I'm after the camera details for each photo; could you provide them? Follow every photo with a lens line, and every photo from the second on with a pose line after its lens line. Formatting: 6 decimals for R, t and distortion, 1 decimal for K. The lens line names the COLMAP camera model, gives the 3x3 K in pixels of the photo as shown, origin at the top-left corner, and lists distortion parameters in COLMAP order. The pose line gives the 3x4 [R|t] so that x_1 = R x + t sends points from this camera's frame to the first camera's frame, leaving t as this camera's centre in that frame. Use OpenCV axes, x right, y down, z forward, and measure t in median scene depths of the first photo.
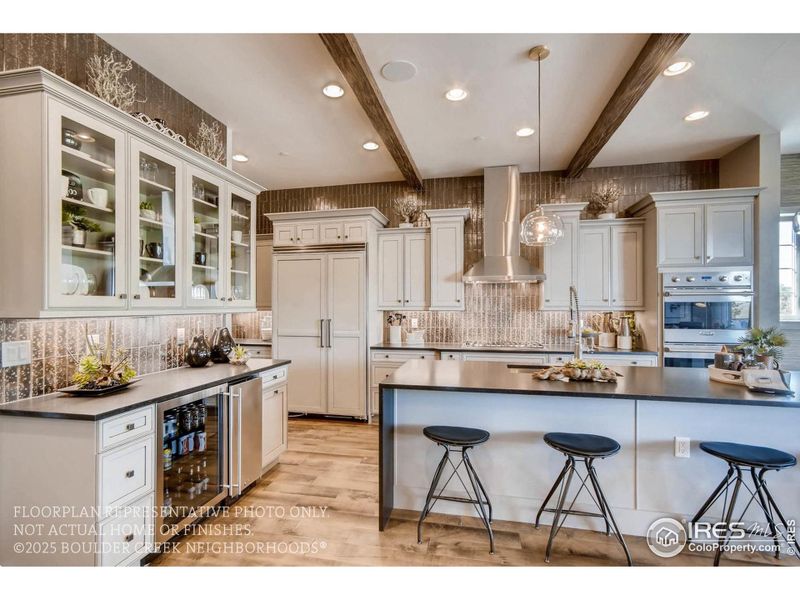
lens RADIAL K [[377.9, 0, 401.1], [0, 377.9, 304.0], [0, 0, 1]] dist [-0.025813, 0.016036]
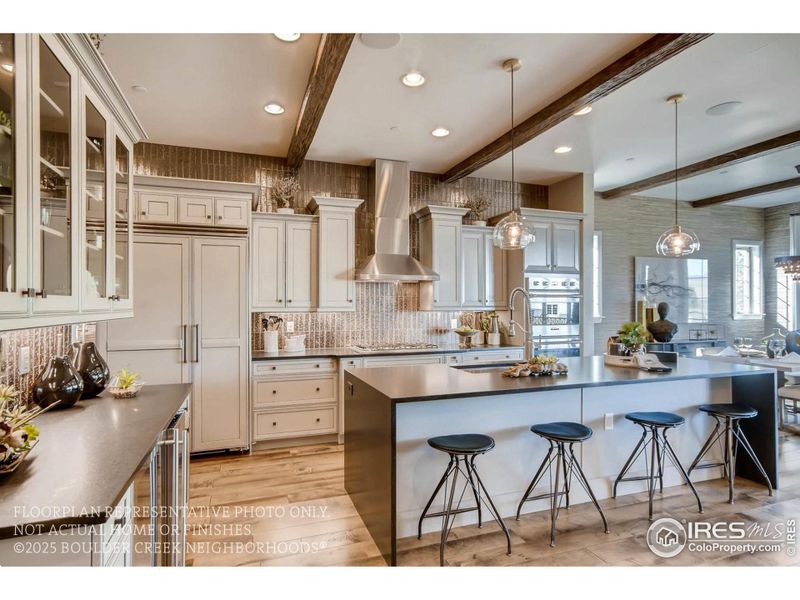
lens RADIAL K [[413.4, 0, 389.4], [0, 413.4, 302.4], [0, 0, 1]] dist [-0.025457, 0.012241]
pose [[0.862051, 0.001262, 0.506821, -0.286571], [0.000054, 0.999997, -0.002581, -0.002468], [-0.506822, 0.002252, 0.862048, 0.105446]]
